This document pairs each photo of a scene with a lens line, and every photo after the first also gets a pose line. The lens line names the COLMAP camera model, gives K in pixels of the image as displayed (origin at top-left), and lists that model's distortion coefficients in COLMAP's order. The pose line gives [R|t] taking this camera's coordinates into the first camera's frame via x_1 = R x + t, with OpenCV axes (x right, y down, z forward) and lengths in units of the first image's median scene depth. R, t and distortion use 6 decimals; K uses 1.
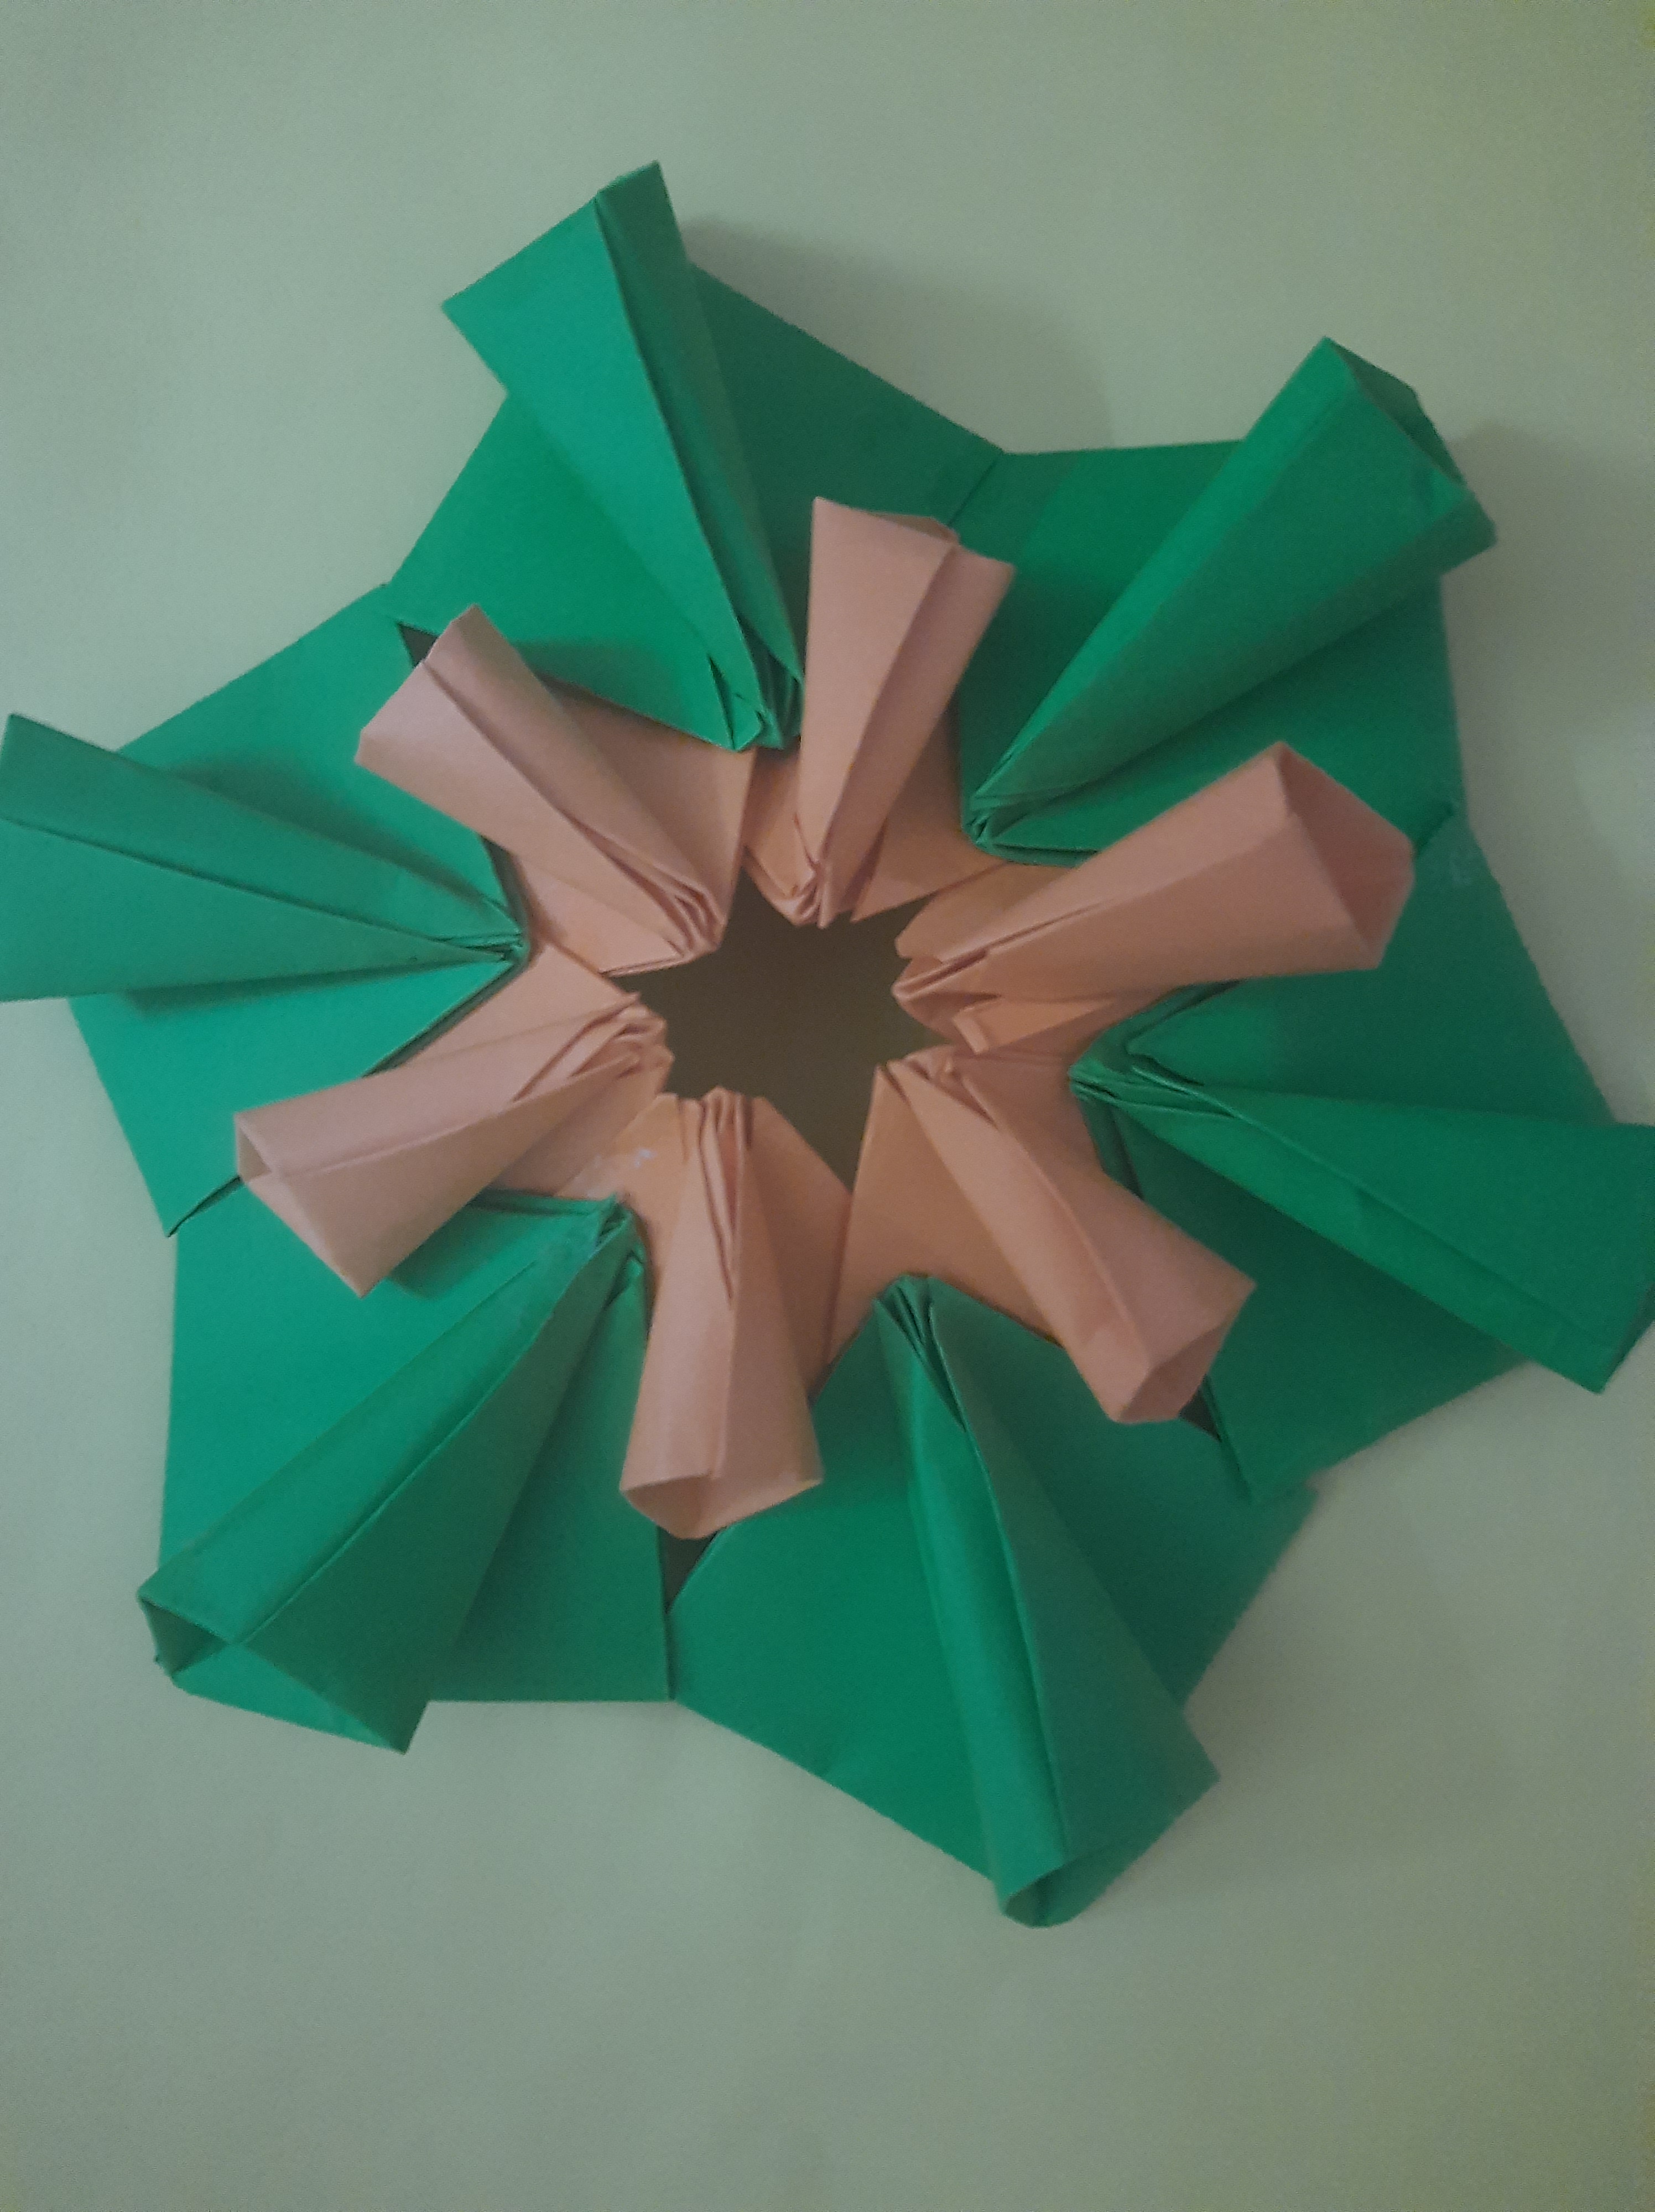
lens RADIAL K [[1627.2, 0, 827.5], [0, 1627.2, 1106.0], [0, 0, 1]] dist [-0.024764, 0.000740]
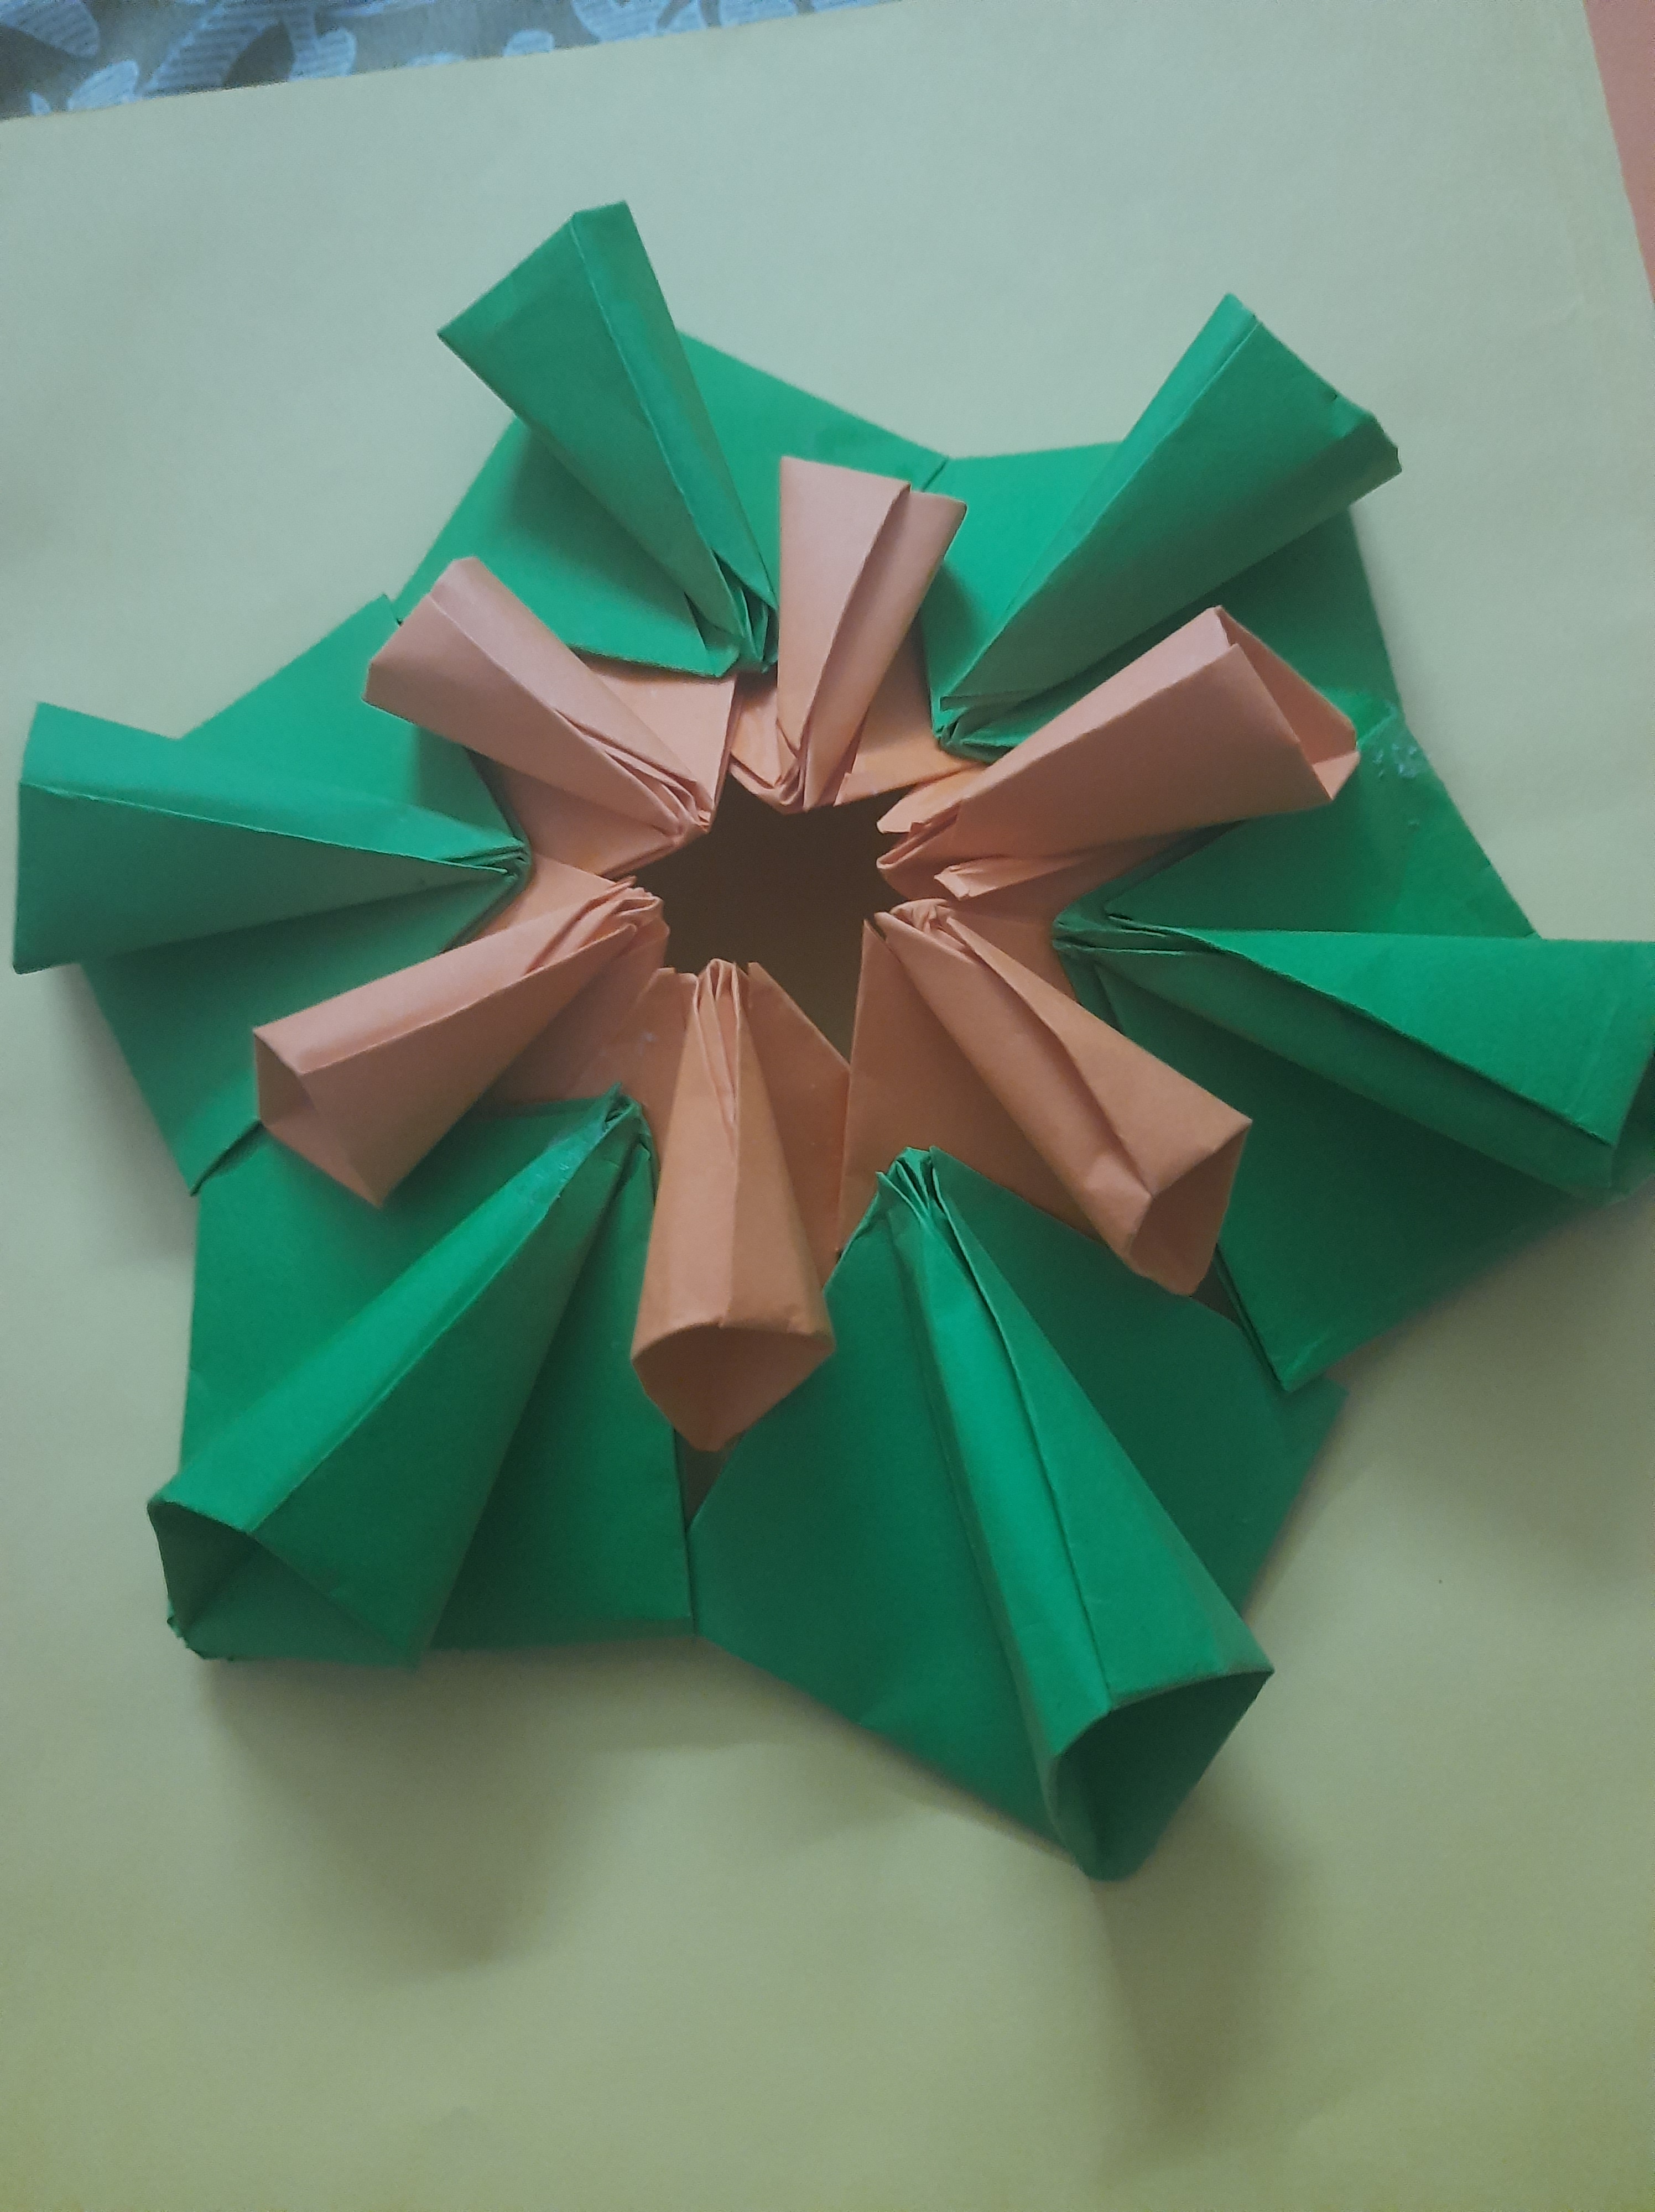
lens RADIAL K [[1627.2, 0, 827.5], [0, 1627.2, 1106.0], [0, 0, 1]] dist [-0.024764, 0.000740]
pose [[0.998198, -0.056523, -0.020164, 0.020892], [0.050543, 0.972973, -0.225322, 0.318549], [0.032355, 0.223896, 0.974076, 0.004445]]
